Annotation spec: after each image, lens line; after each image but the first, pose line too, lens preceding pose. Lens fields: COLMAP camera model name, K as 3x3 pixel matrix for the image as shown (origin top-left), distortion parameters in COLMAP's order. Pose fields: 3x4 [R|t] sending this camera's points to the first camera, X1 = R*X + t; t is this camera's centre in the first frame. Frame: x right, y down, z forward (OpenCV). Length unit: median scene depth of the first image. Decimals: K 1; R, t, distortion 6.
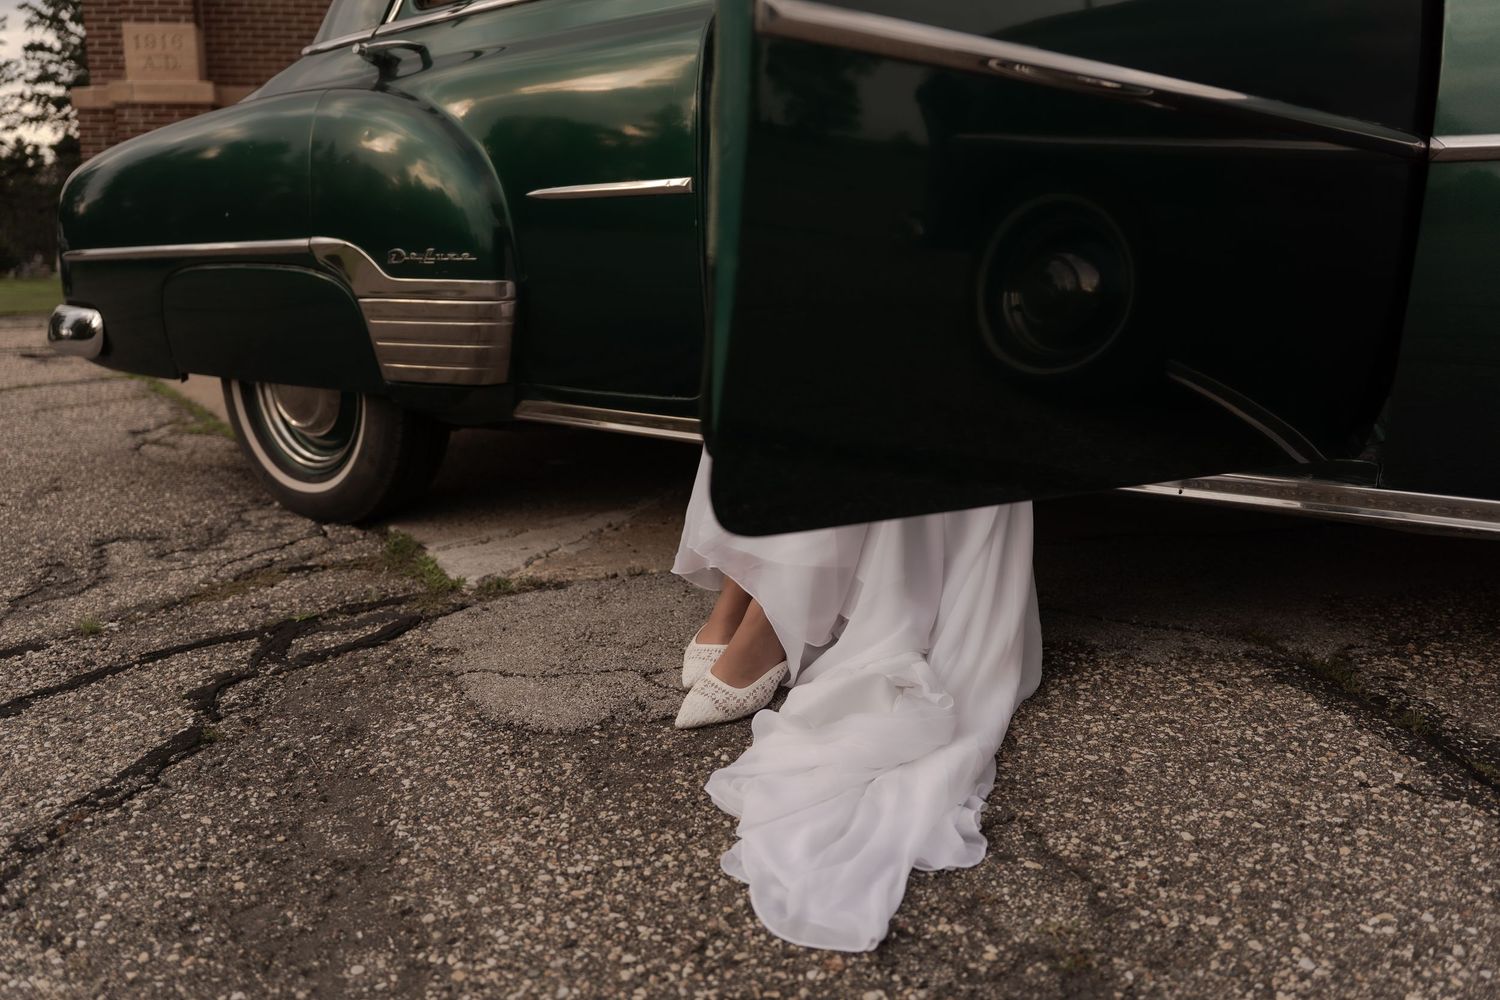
lens RADIAL K [[1249.2, 0, 750.0], [0, 1249.2, 500.0], [0, 0, 1]] dist [-0.002956, -0.002257]
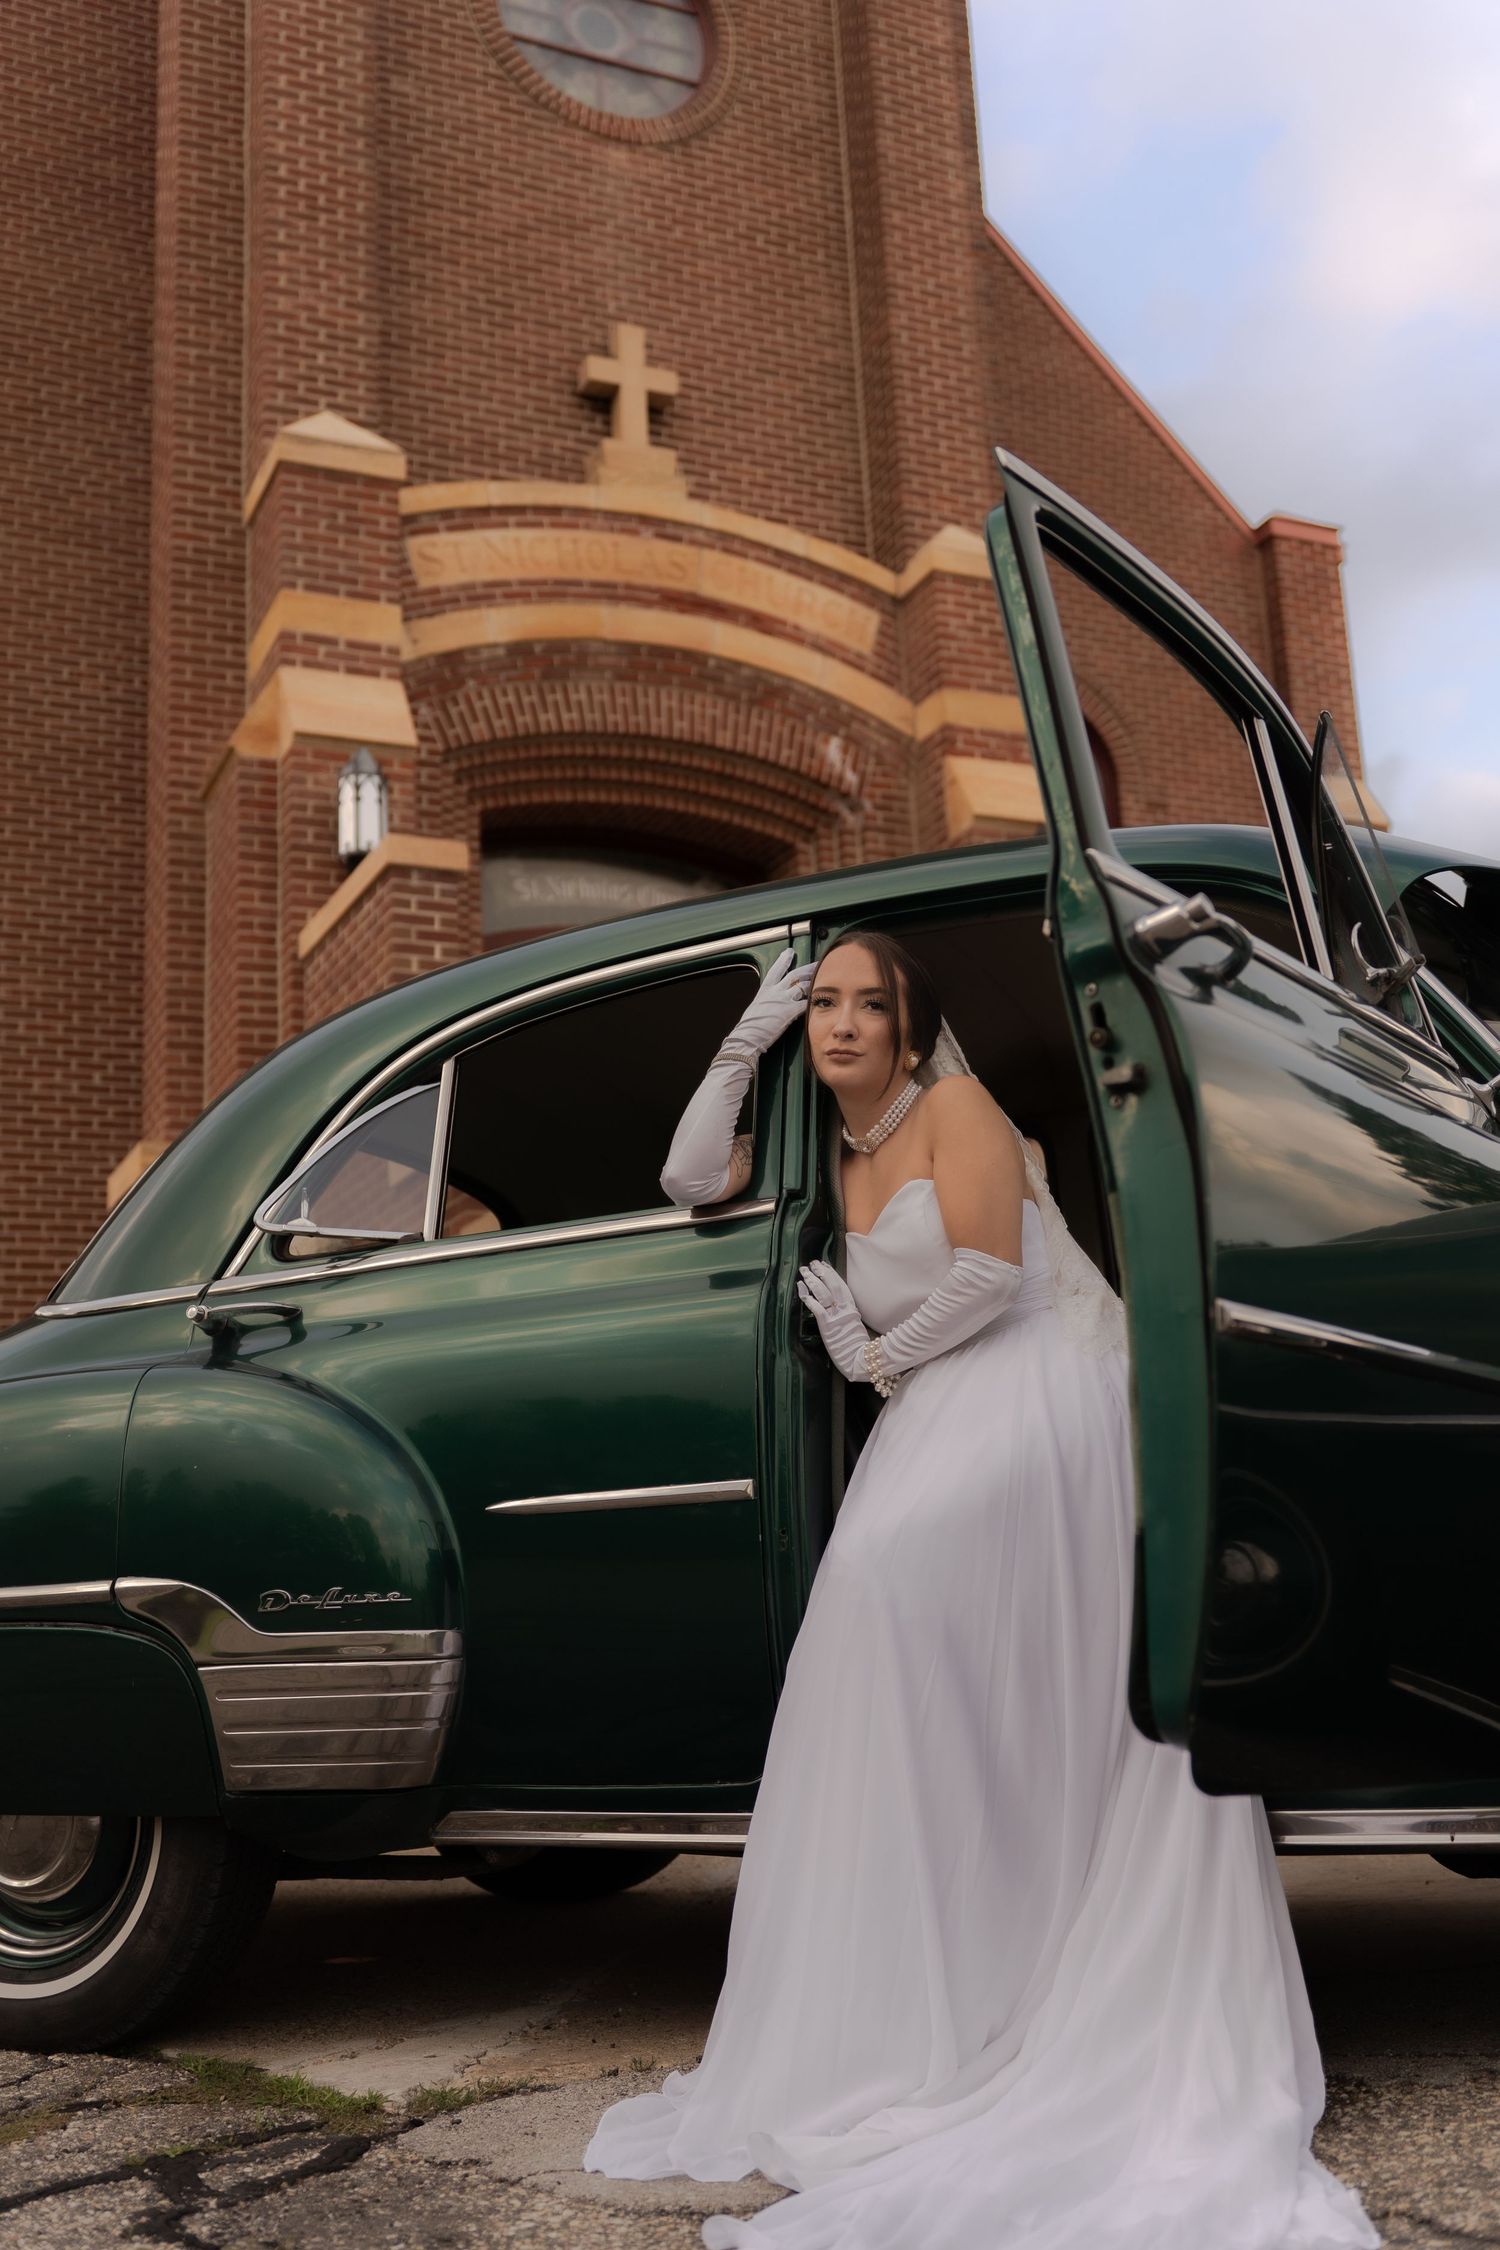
lens RADIAL K [[2391.3, 0, 750.0], [0, 2391.3, 1125.0], [0, 0, 1]] dist [0.000165, 0.001545]
pose [[0.985044, 0.011660, 0.171907, -0.247022], [0.057600, 0.918023, -0.392321, 0.094498], [-0.162389, 0.396356, 0.903622, -0.332429]]
